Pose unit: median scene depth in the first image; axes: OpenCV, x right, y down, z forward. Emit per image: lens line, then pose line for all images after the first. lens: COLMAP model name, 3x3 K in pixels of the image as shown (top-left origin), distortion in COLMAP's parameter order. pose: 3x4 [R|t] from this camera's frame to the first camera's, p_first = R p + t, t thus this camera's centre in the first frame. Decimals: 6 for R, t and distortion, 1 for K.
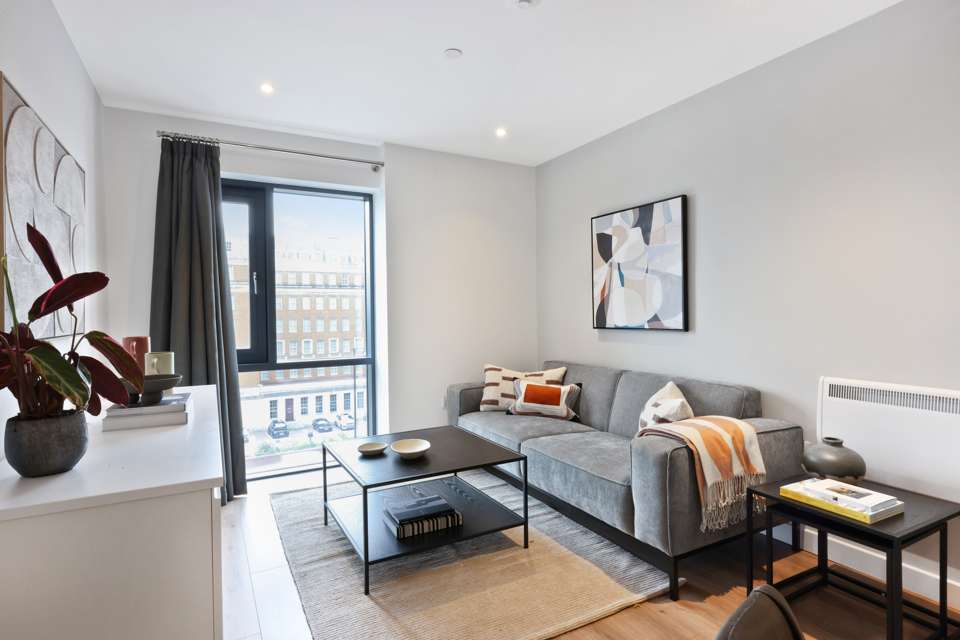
lens RADIAL K [[509.0, 0, 480.0], [0, 509.0, 320.0], [0, 0, 1]] dist [-0.004186, -0.000853]
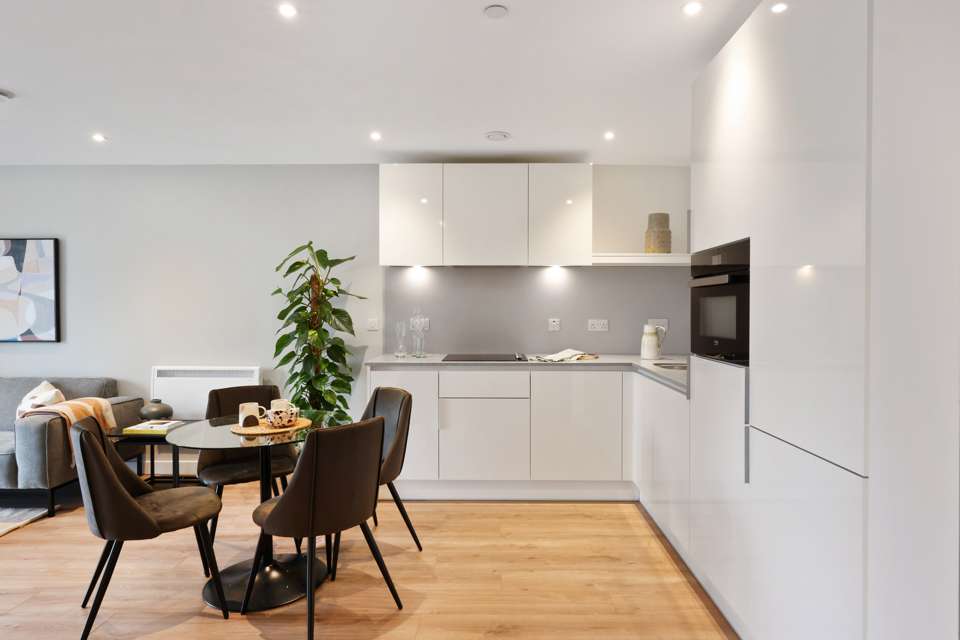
lens RADIAL K [[551.7, 0, 494.4], [0, 551.7, 313.6], [0, 0, 1]] dist [0.001050, -0.000247]
pose [[0.487384, 0.002364, 0.873185, -0.340748], [0.008363, 0.999938, -0.007375, -0.036551], [-0.873148, 0.010897, 0.487334, -0.795755]]
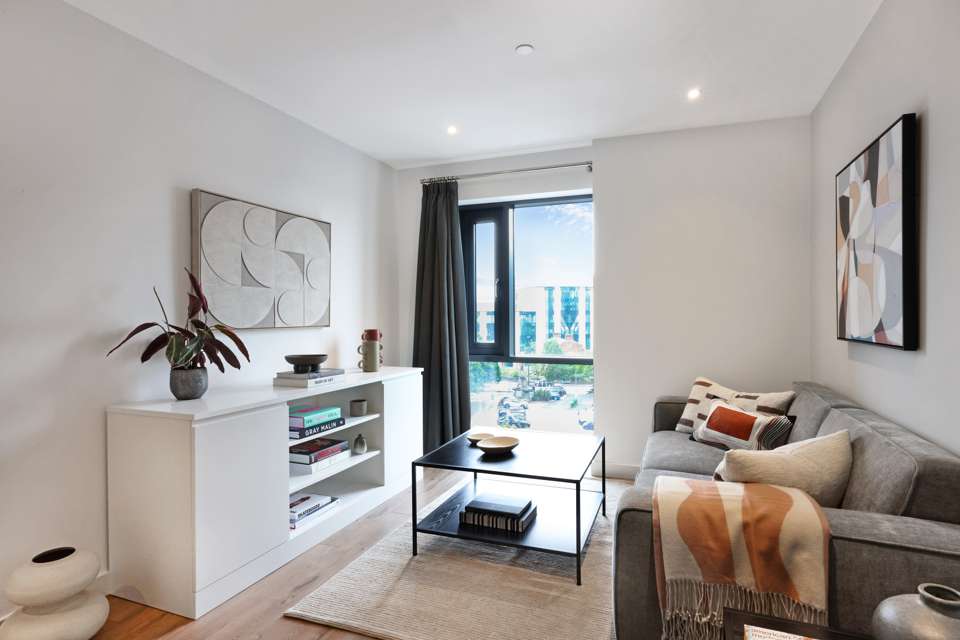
lens RADIAL K [[509.0, 0, 480.0], [0, 509.0, 320.0], [0, 0, 1]] dist [-0.004186, -0.000853]
pose [[0.638981, 0.016064, -0.769055, 0.622696], [-0.010995, 0.999871, 0.011751, -0.016074], [0.769144, 0.000947, 0.639075, 0.295613]]
